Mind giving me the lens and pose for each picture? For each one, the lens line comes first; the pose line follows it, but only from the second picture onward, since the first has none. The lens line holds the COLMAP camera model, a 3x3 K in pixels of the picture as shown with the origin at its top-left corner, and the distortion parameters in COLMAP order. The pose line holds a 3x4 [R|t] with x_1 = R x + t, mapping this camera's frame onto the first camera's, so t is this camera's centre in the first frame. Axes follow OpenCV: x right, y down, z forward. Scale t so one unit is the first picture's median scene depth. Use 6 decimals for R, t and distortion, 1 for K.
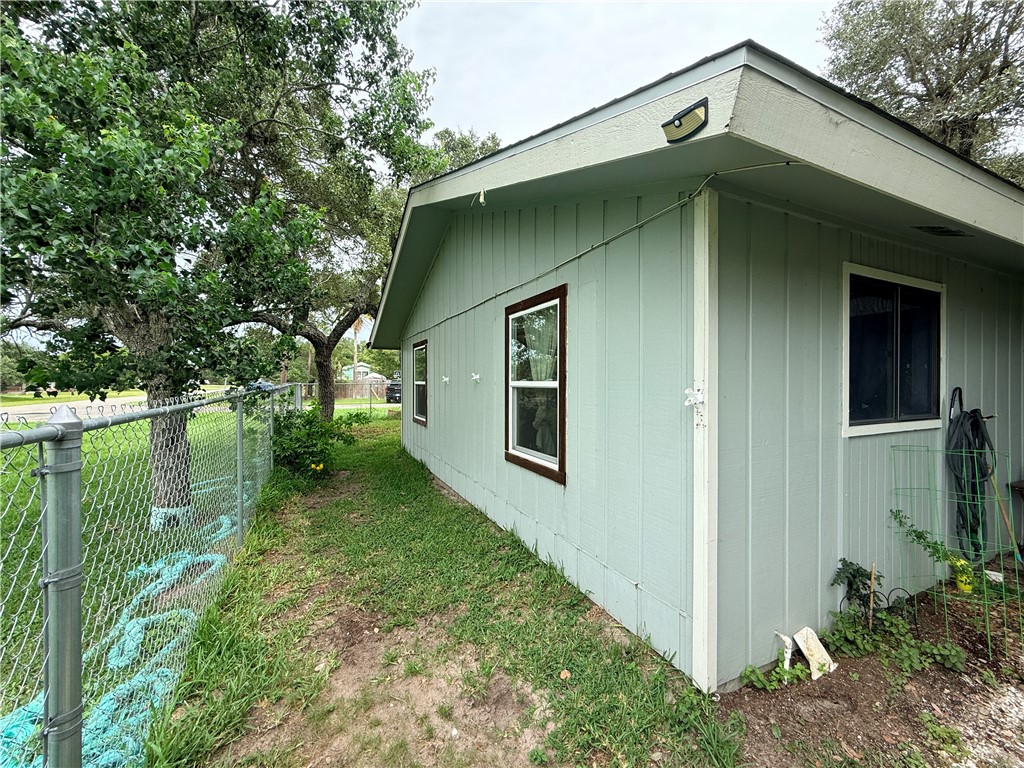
lens RADIAL K [[406.0, 0, 512.0], [0, 406.0, 384.0], [0, 0, 1]] dist [0.000603, -0.000174]
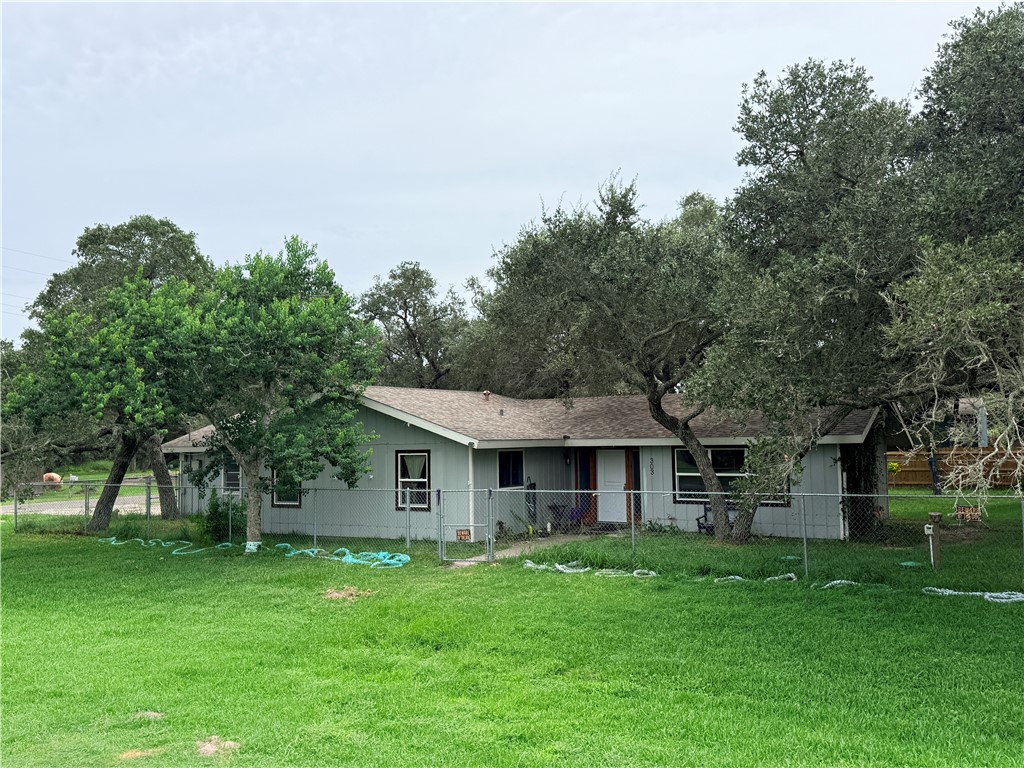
lens RADIAL K [[896.9, 0, 512.0], [0, 896.9, 384.0], [0, 0, 1]] dist [0.147556, -0.270224]
pose [[0.822103, 0.022066, 0.568911, -3.226666], [0.019035, 0.997625, -0.066201, -0.260791], [-0.569020, 0.065253, 0.819730, -4.990509]]
